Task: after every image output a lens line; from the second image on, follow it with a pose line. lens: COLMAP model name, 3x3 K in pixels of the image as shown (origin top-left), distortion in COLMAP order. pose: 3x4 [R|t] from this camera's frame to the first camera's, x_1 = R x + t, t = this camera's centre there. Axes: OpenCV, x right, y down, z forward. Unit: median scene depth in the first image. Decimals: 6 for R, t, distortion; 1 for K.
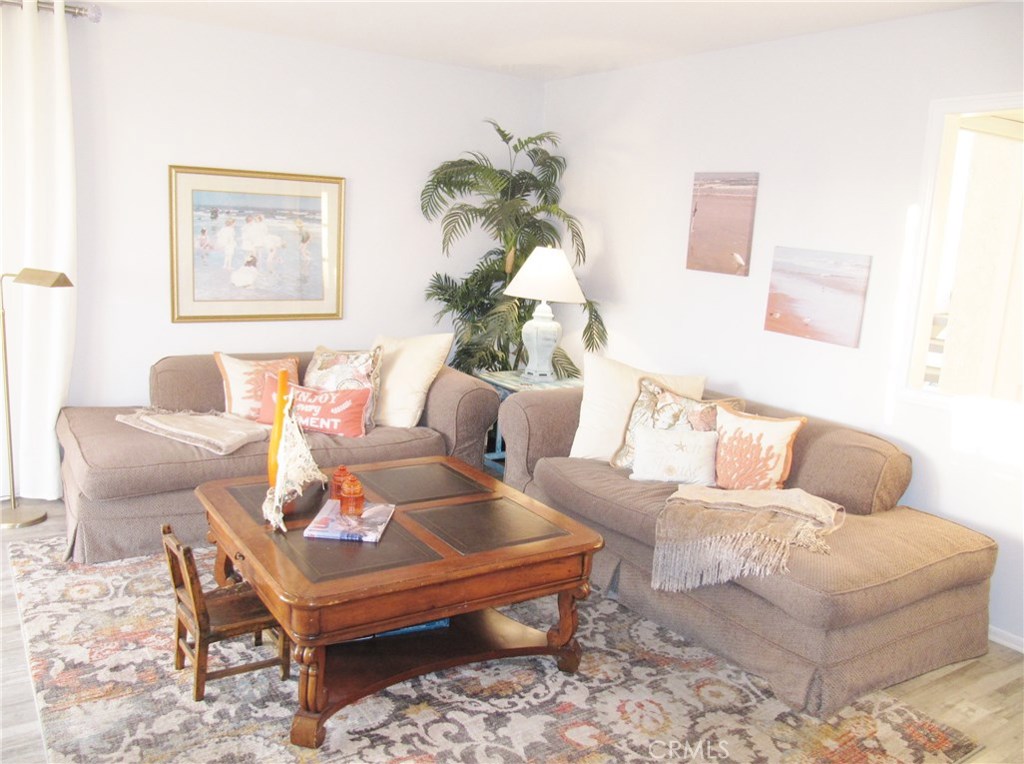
lens RADIAL K [[853.5, 0, 510.7], [0, 853.5, 385.2], [0, 0, 1]] dist [-0.053273, 0.021371]
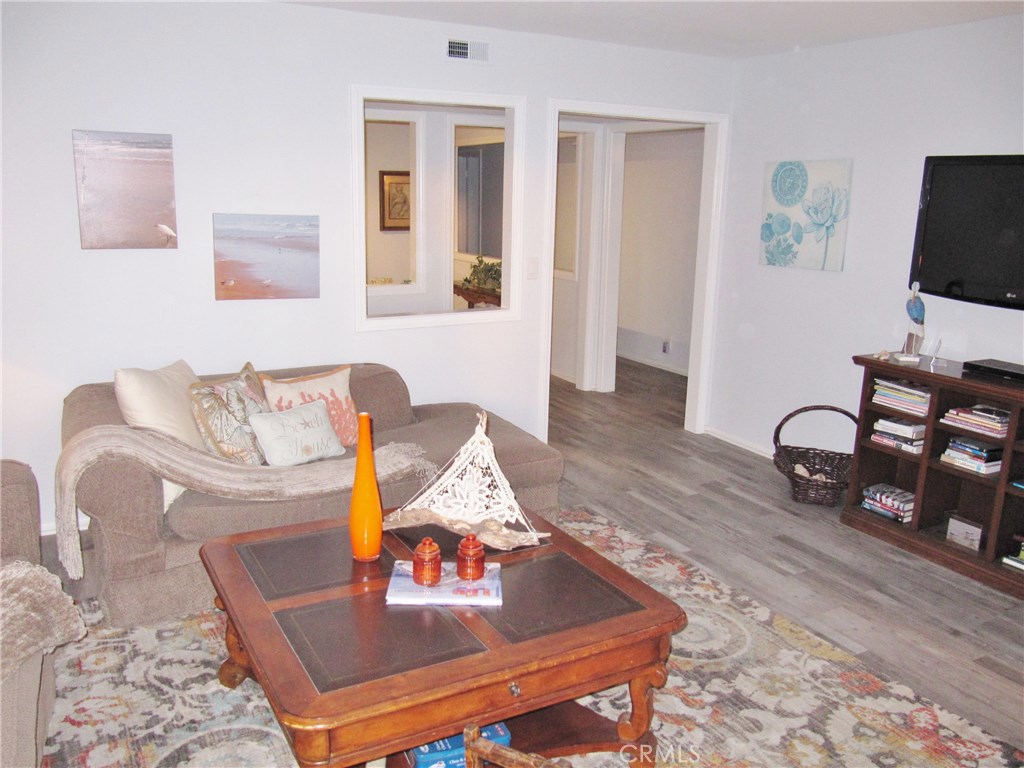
lens RADIAL K [[853.5, 0, 512.0], [0, 853.5, 386.4], [0, 0, 1]] dist [-0.053273, 0.021371]
pose [[0.063935, -0.271837, 0.960217, -0.853514], [0.170804, 0.950969, 0.257846, -0.218549], [-0.983229, 0.147524, 0.107231, 0.770367]]
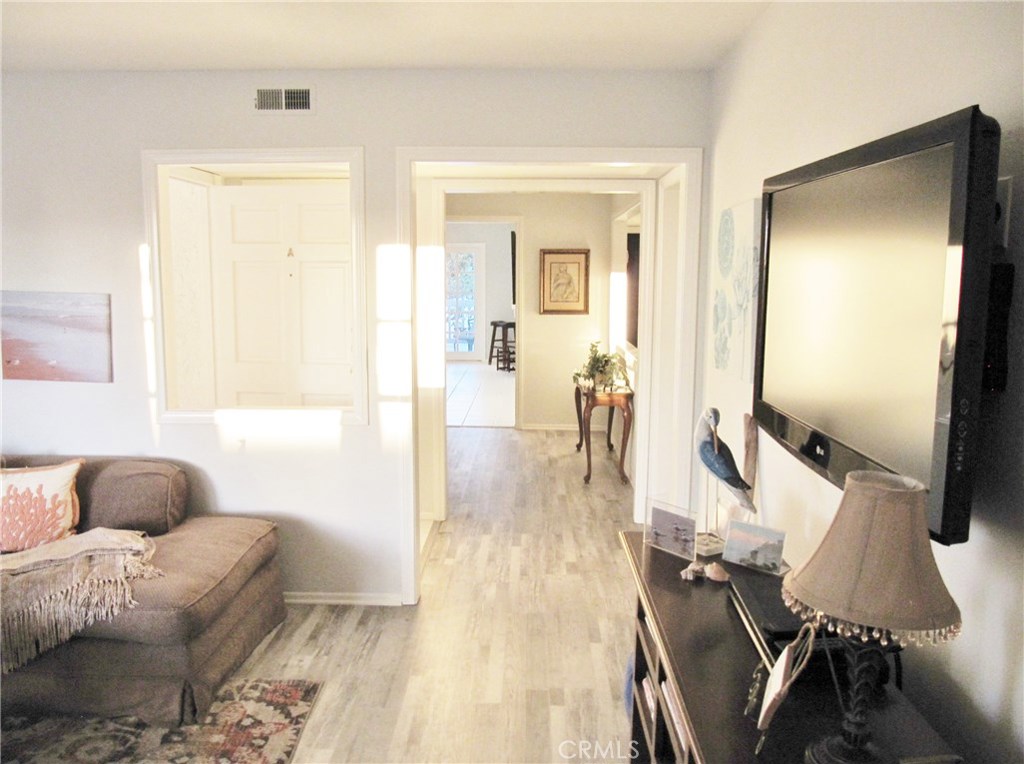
lens RADIAL K [[853.5, 0, 505.7], [0, 853.5, 384.4], [0, 0, 1]] dist [-0.053273, 0.021371]
pose [[0.571332, -0.155144, 0.805922, -0.182375], [0.177342, 0.982109, 0.063341, -0.025732], [-0.801330, 0.106735, 0.588623, 0.000783]]
